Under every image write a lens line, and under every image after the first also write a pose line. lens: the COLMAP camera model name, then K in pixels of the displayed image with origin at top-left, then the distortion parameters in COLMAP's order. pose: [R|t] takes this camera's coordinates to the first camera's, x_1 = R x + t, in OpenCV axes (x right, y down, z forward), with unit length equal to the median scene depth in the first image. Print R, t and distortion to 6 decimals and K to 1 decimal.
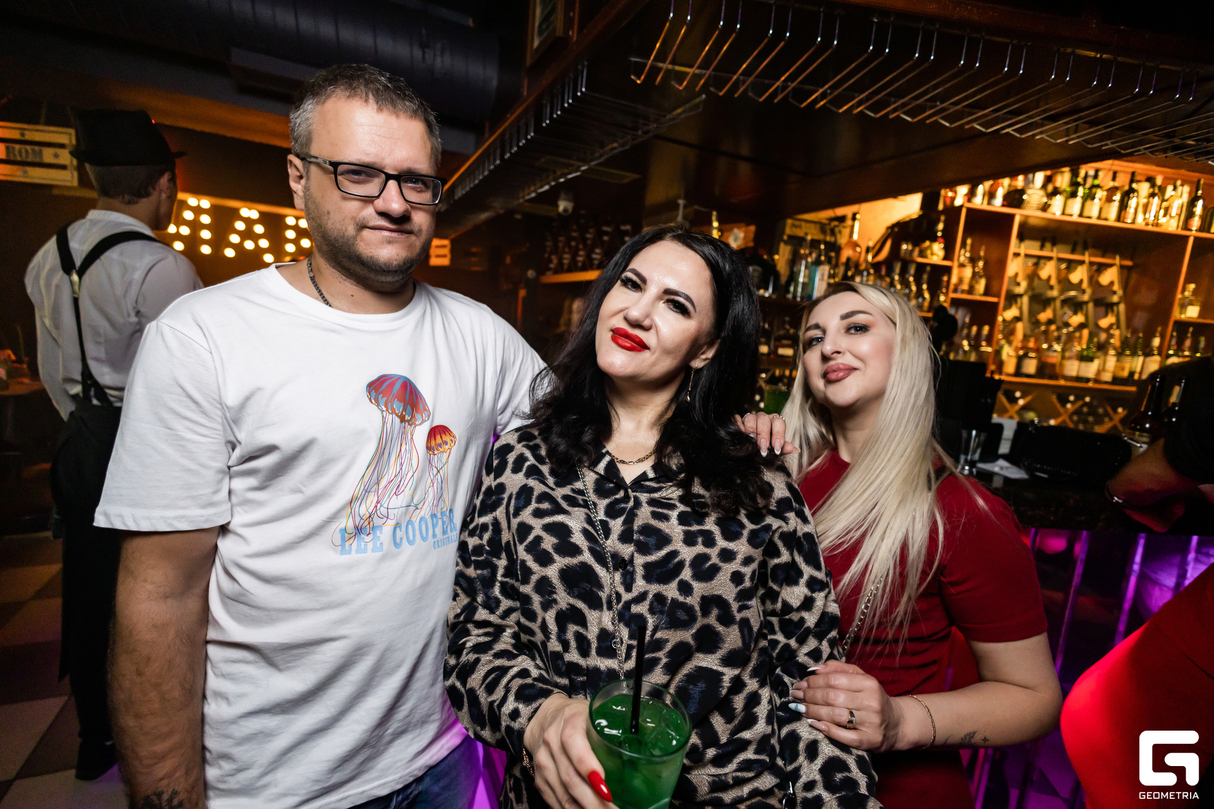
lens RADIAL K [[566.7, 0, 606.8], [0, 566.7, 405.9], [0, 0, 1]] dist [0.003989, -0.000229]
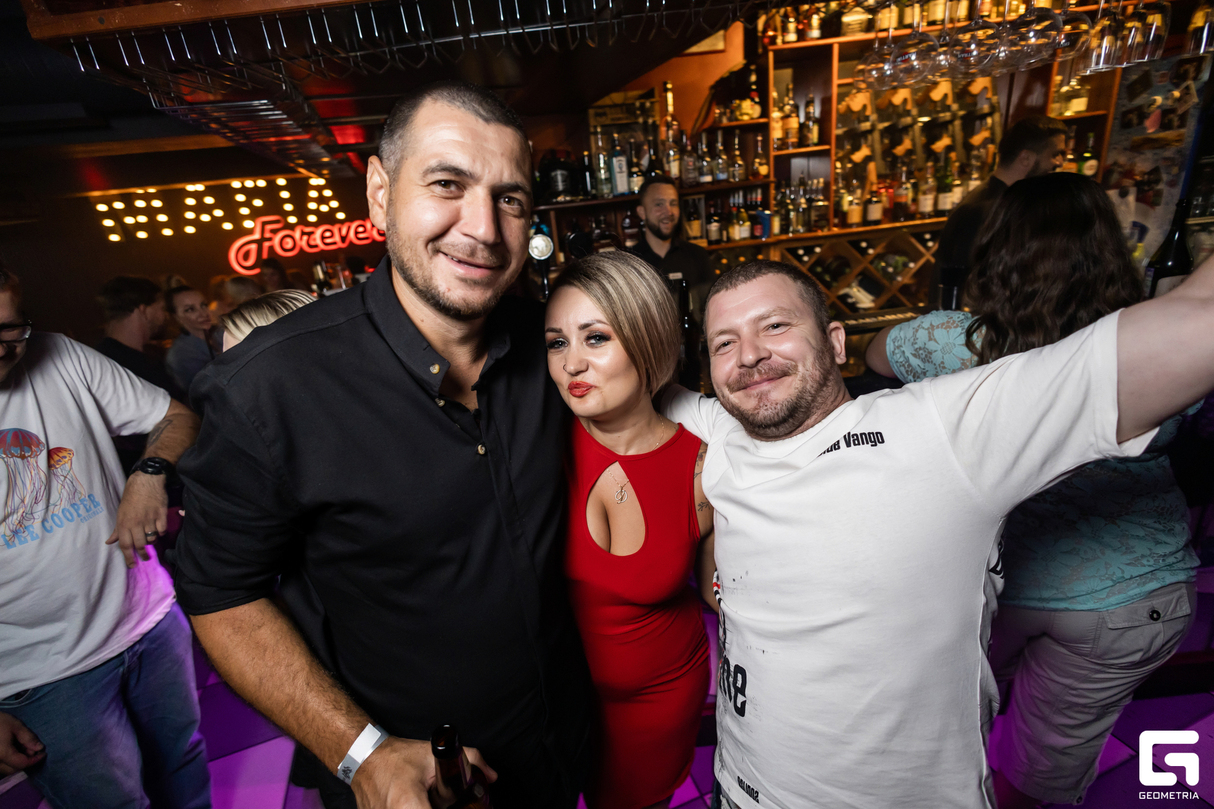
lens RADIAL K [[566.7, 0, 606.1], [0, 566.7, 404.0], [0, 0, 1]] dist [0.003989, -0.000229]
pose [[0.975673, -0.154797, -0.155243, 0.395028], [0.183584, 0.963948, 0.192615, -0.025197], [0.119830, -0.216429, 0.968917, -0.035374]]
